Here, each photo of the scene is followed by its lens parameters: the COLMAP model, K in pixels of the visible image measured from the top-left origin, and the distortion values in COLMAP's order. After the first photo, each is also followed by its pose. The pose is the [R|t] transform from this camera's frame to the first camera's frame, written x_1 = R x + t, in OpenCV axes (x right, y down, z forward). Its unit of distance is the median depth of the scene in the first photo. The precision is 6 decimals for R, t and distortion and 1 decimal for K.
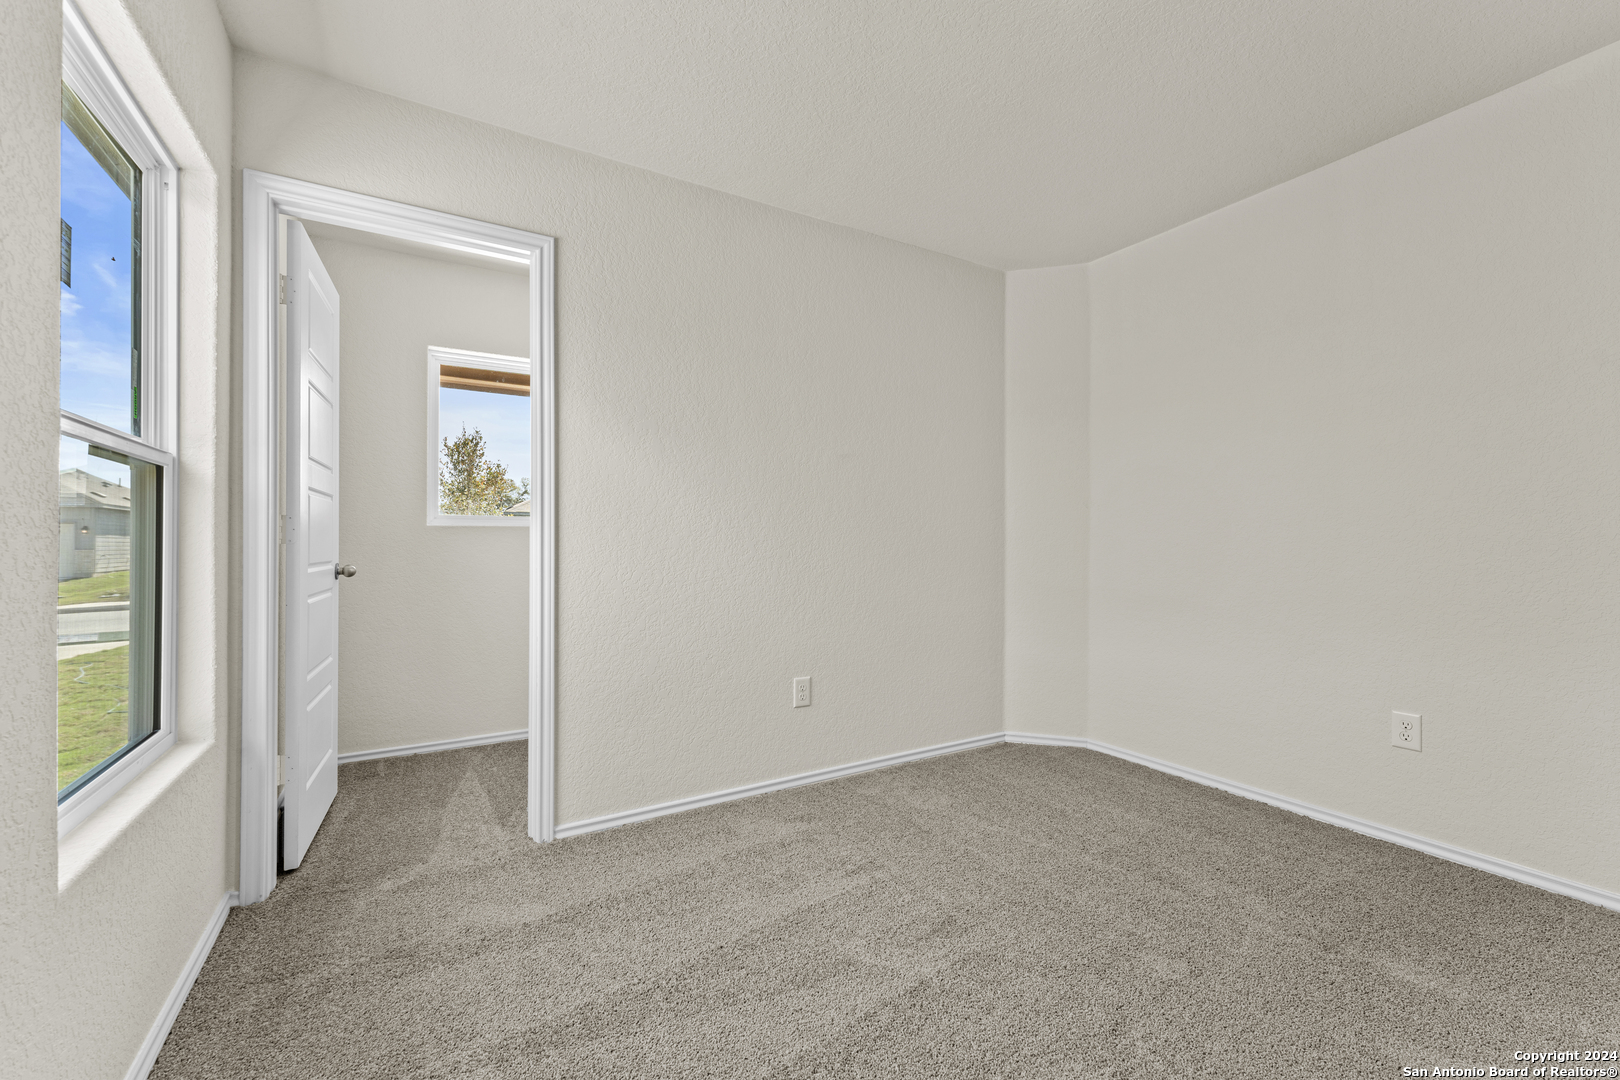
lens RADIAL K [[650.4, 0, 820.6], [0, 650.4, 539.2], [0, 0, 1]] dist [0.000085, -0.000050]
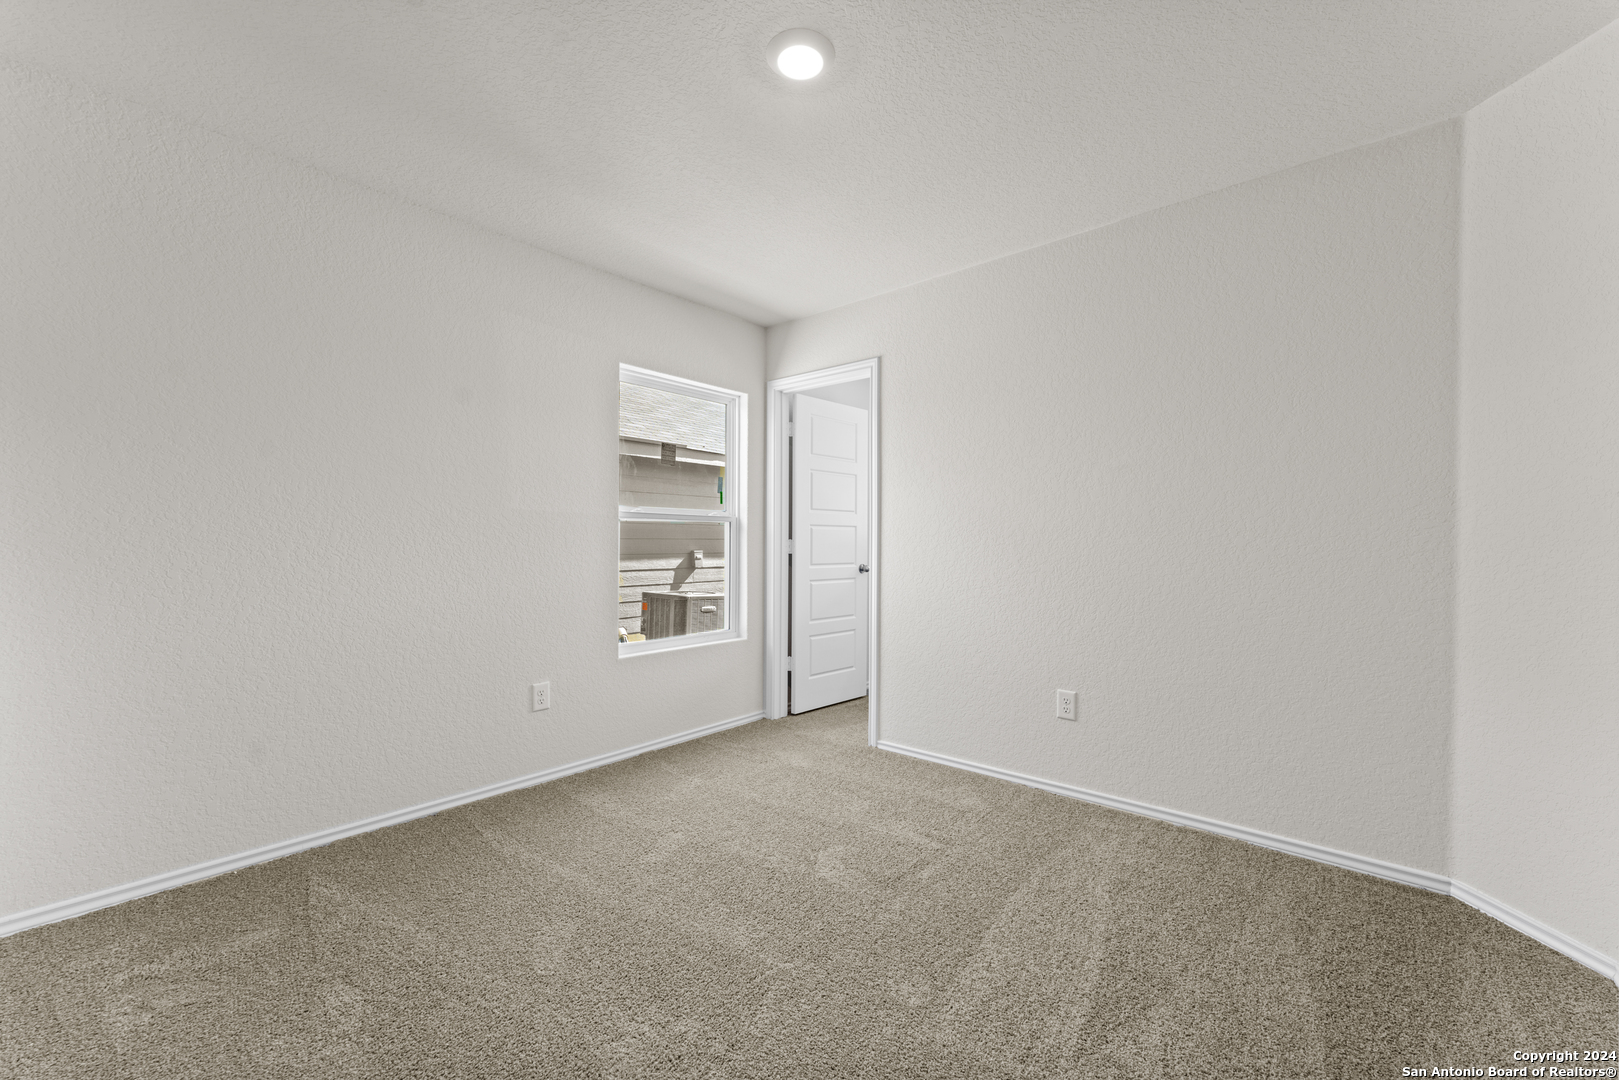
lens RADIAL K [[650.0, 0, 822.9], [0, 650.0, 538.4], [0, 0, 1]] dist [0.000085, -0.000050]
pose [[0.327642, -0.003161, -0.944796, 0.905958], [0.003585, 0.999991, -0.002103, -0.029384], [0.944795, -0.002698, 0.327651, 0.338029]]
